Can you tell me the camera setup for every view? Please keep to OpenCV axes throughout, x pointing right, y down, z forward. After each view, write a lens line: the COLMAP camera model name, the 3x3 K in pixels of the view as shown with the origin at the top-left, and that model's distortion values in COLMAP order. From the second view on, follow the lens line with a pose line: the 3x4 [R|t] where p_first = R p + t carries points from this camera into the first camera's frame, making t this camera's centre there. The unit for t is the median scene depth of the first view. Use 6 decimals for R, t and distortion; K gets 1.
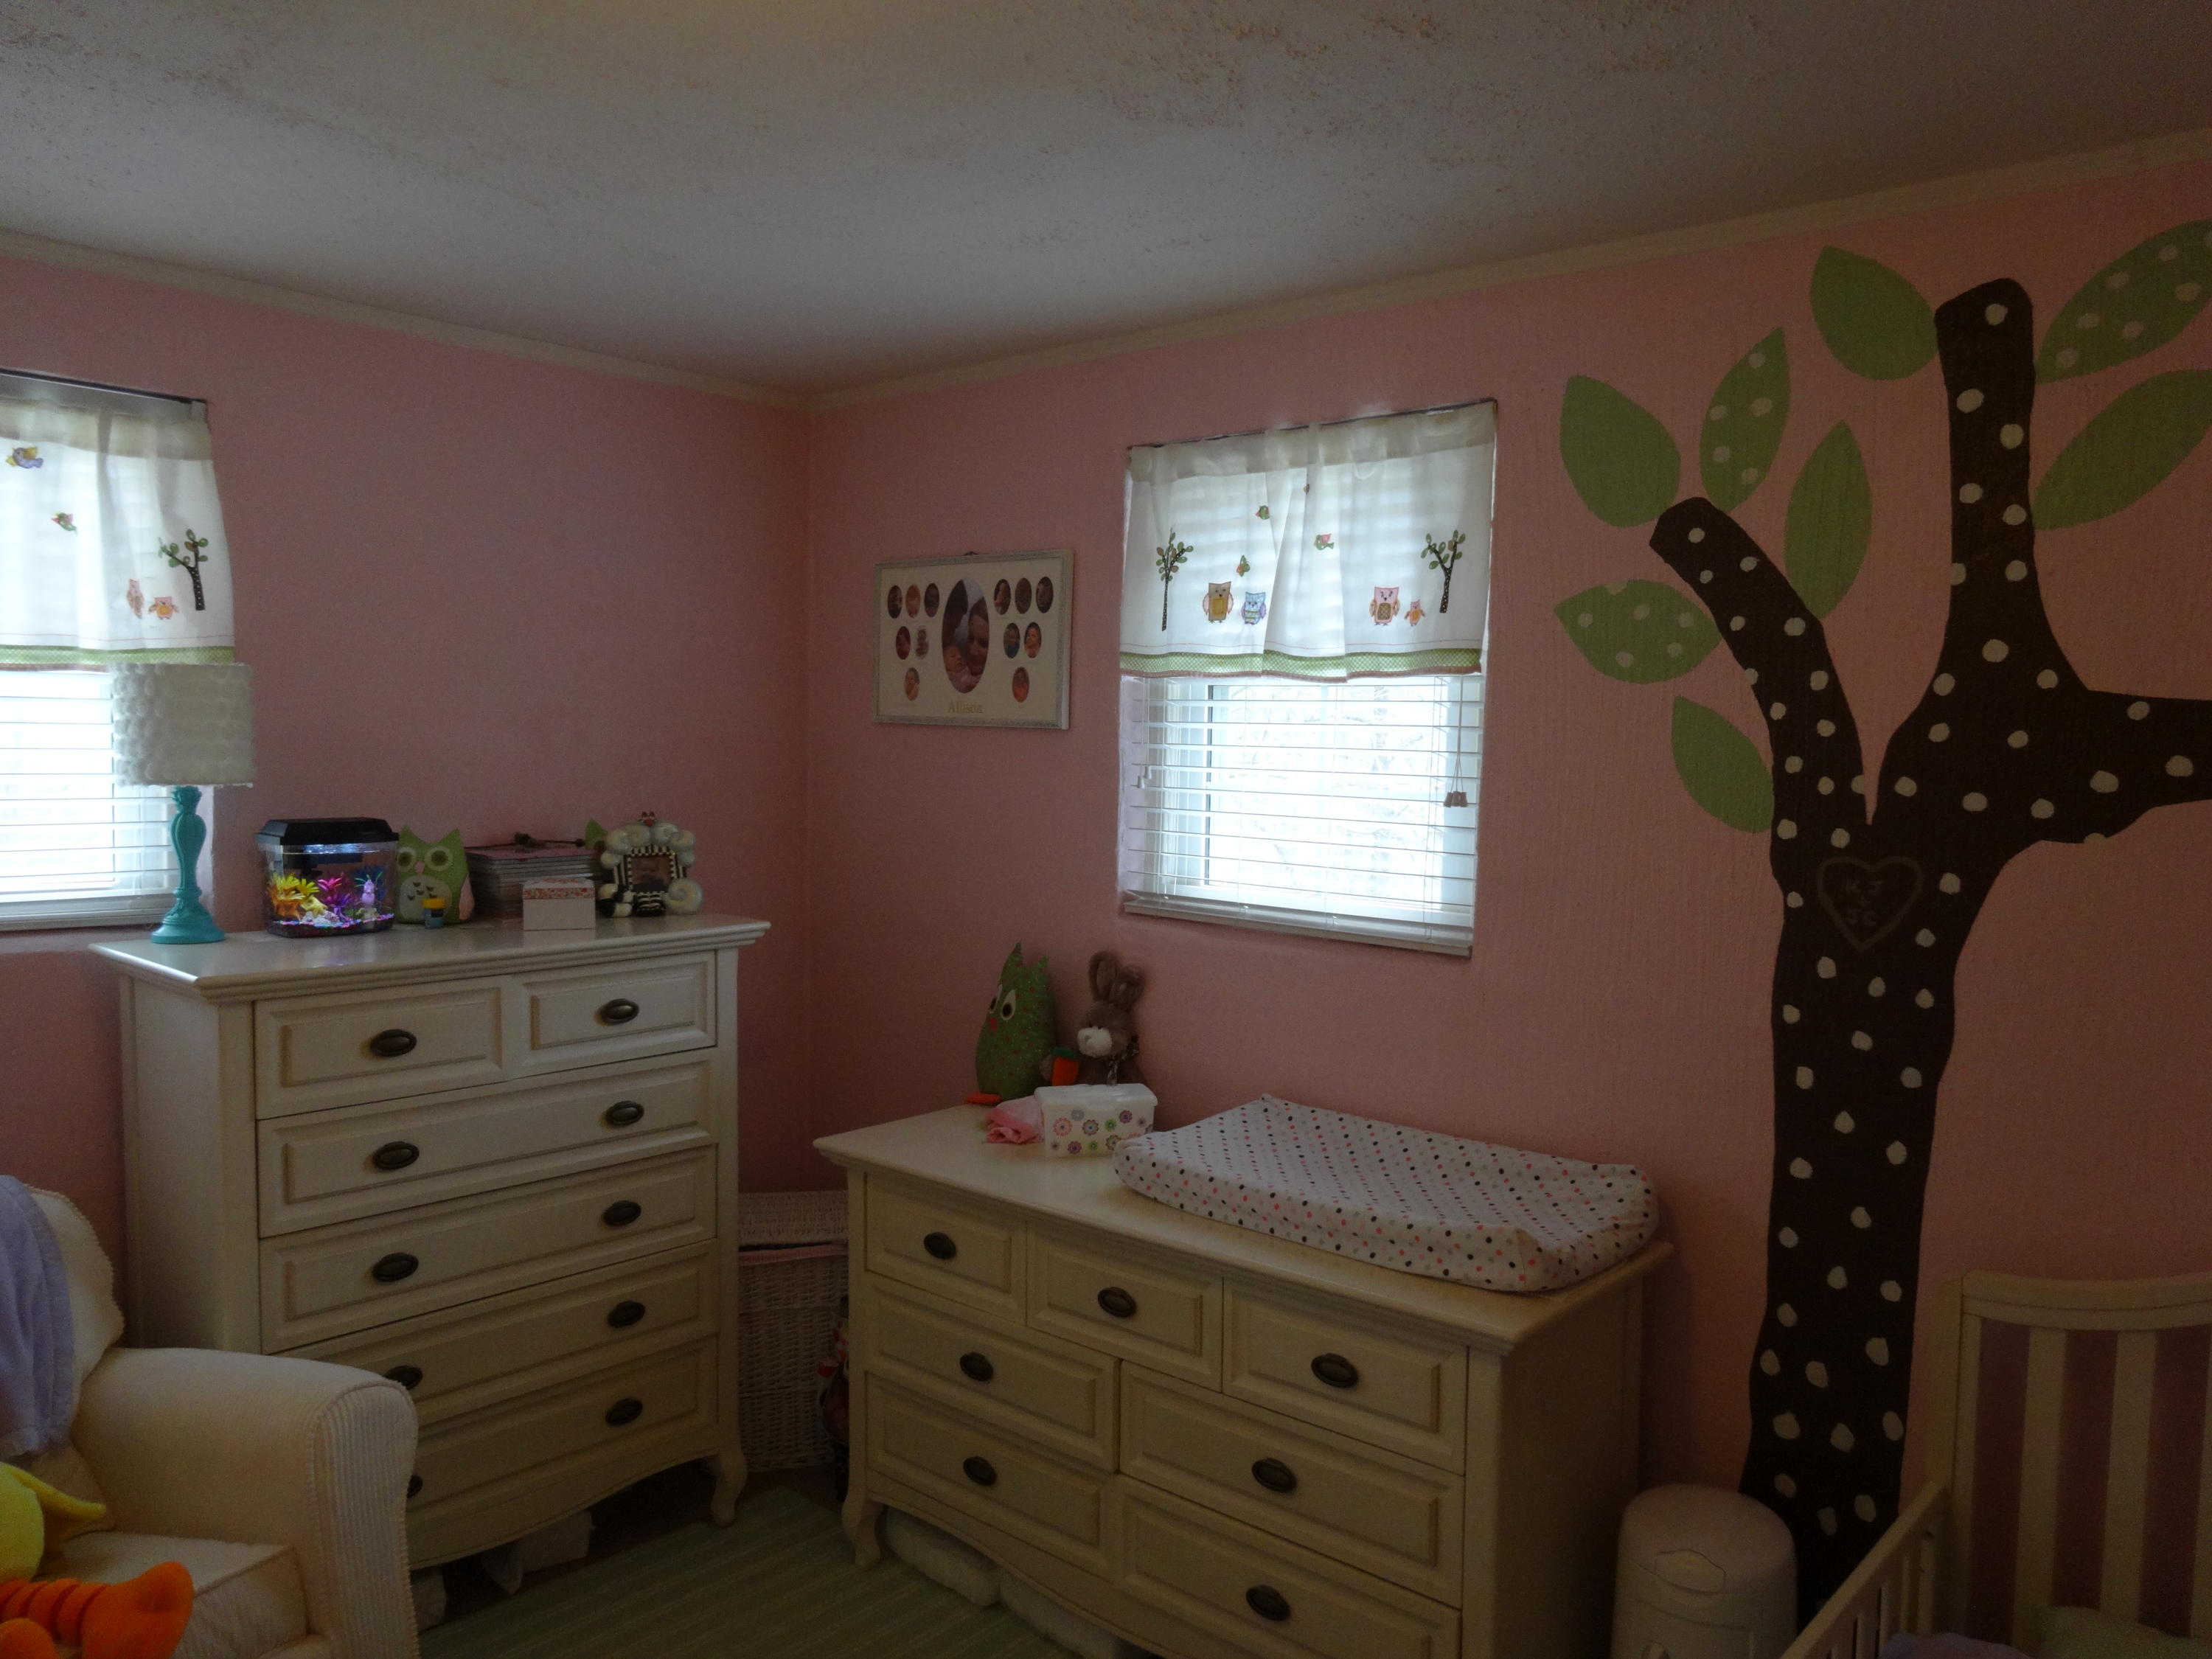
lens RADIAL K [[1639.1, 0, 1094.9], [0, 1639.1, 821.8], [0, 0, 1]] dist [-0.006936, 0.000264]
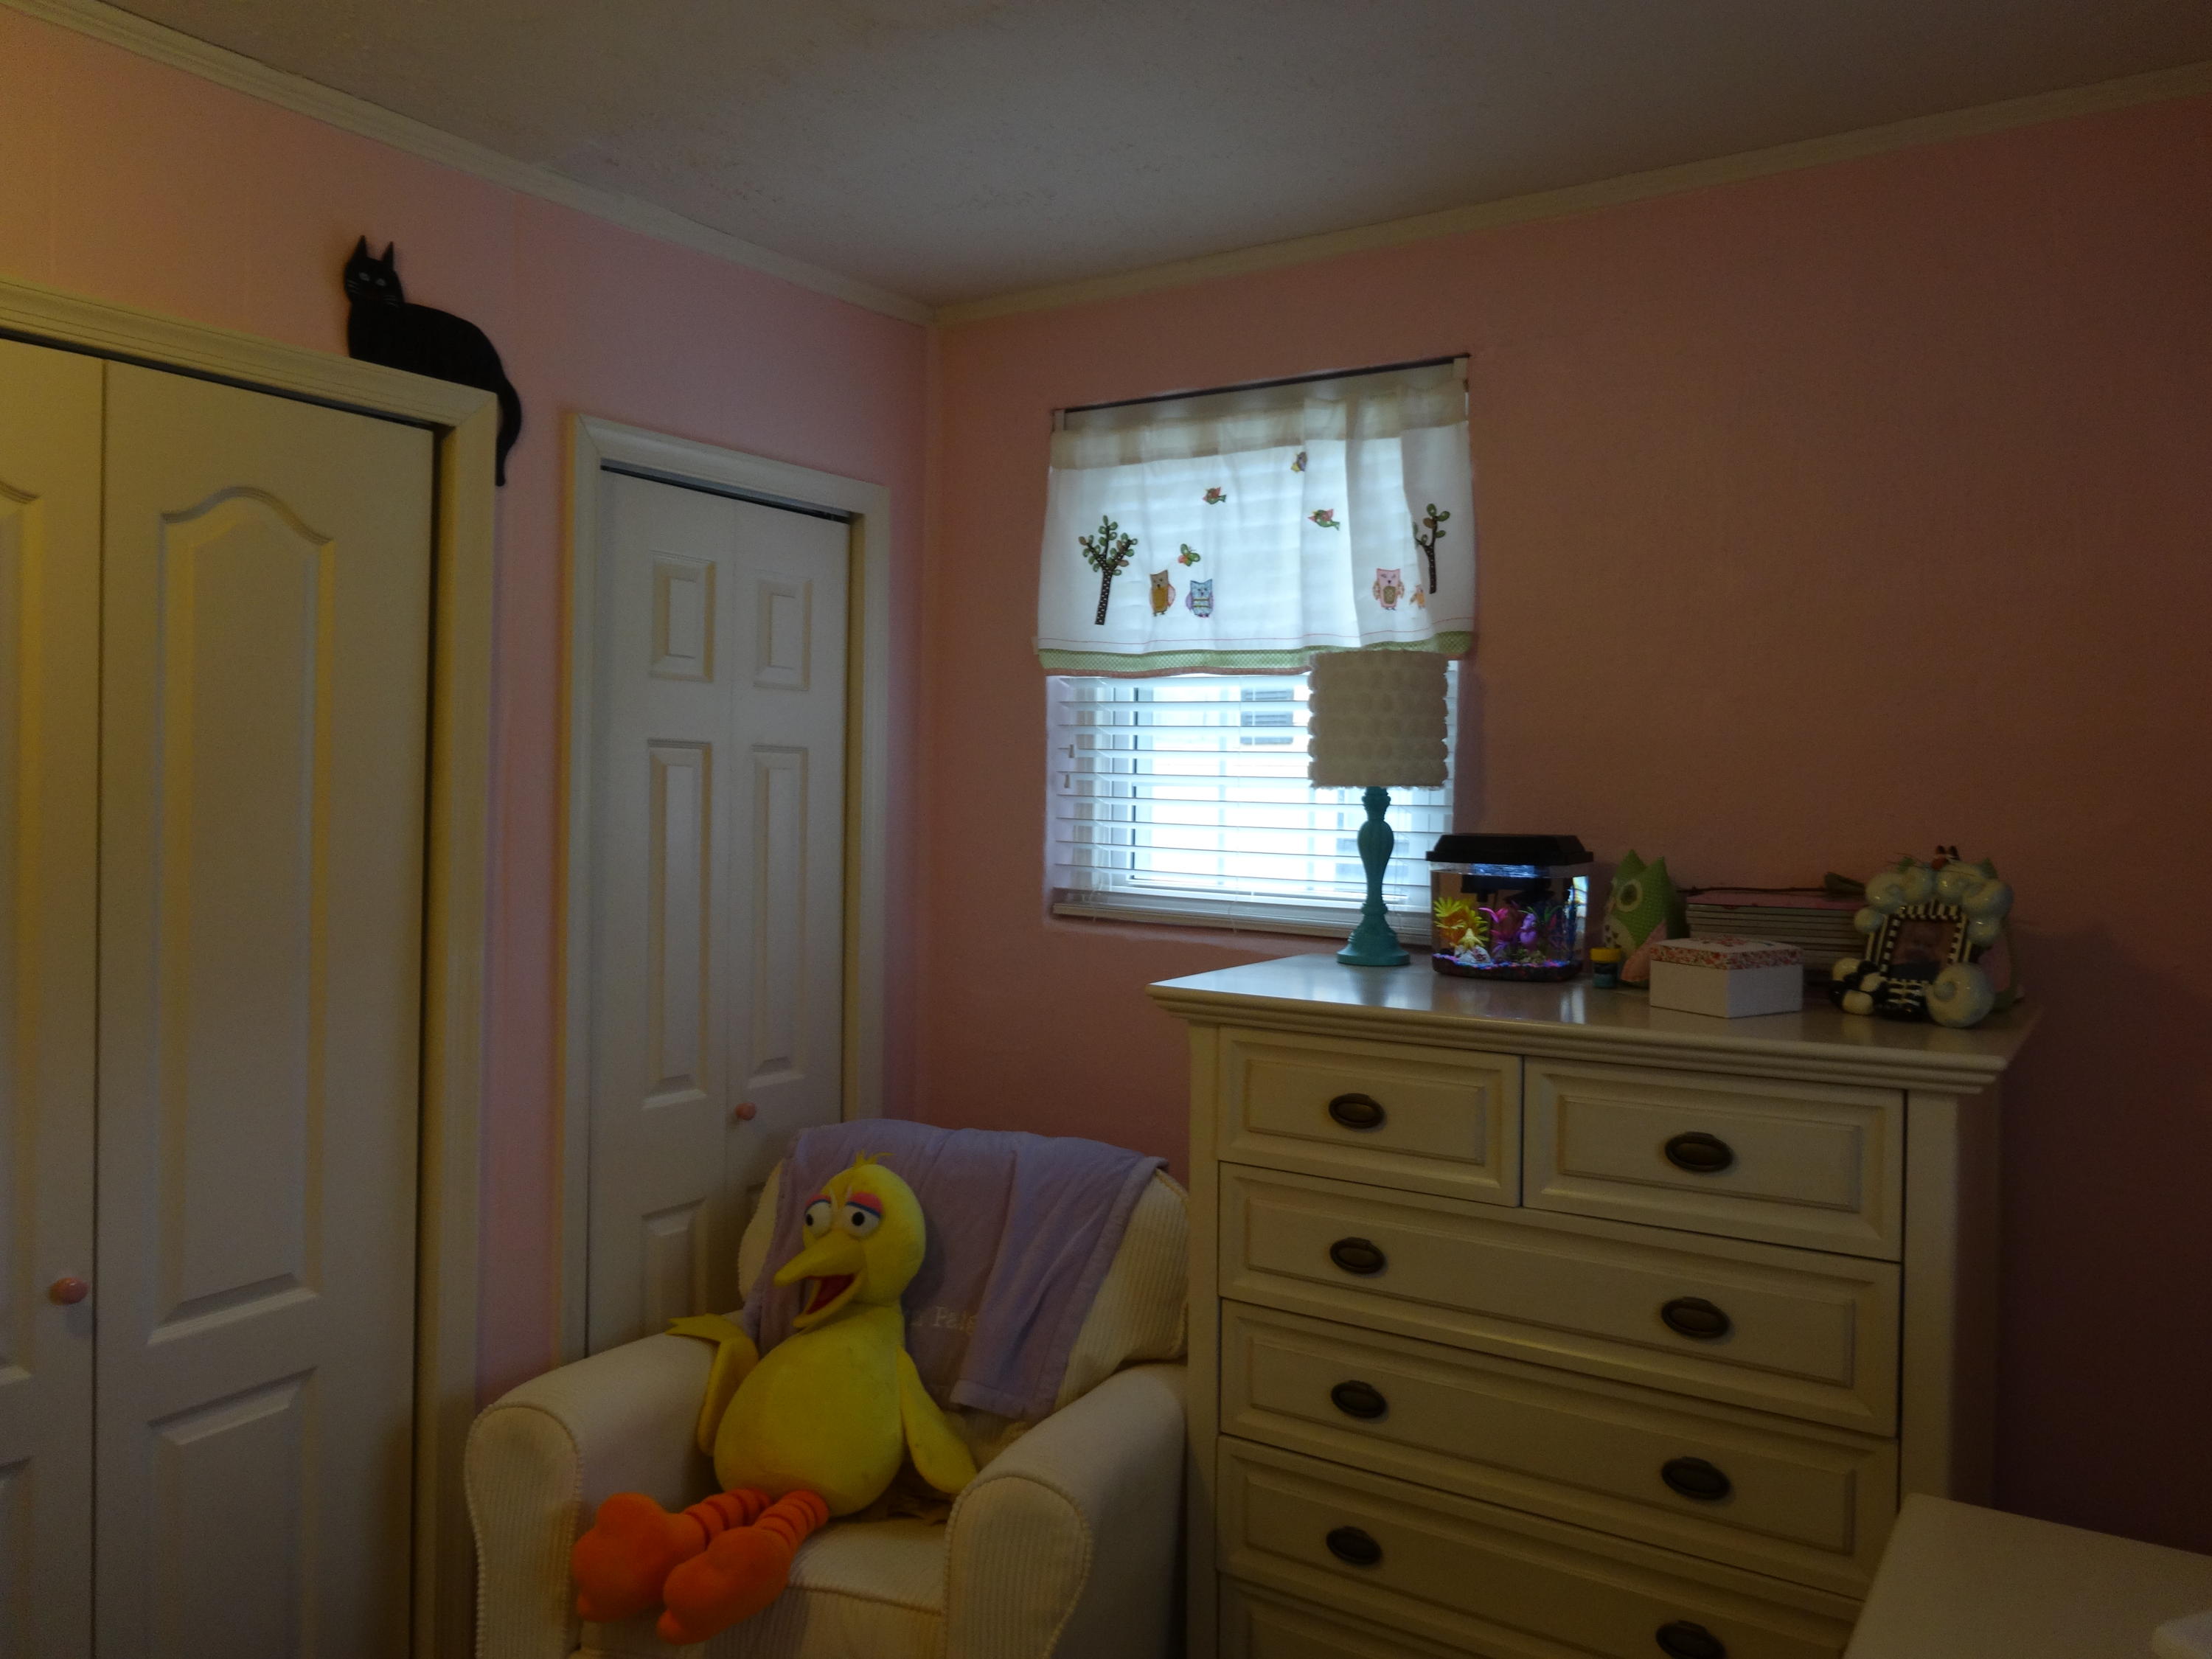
lens RADIAL K [[1639.1, 0, 1120.8], [0, 1639.1, 823.9], [0, 0, 1]] dist [-0.006936, 0.000264]
pose [[0.141930, 0.010832, -0.989817, 0.304178], [-0.061283, 0.998118, 0.002135, 0.003256], [0.987978, 0.060356, 0.142327, 0.712366]]
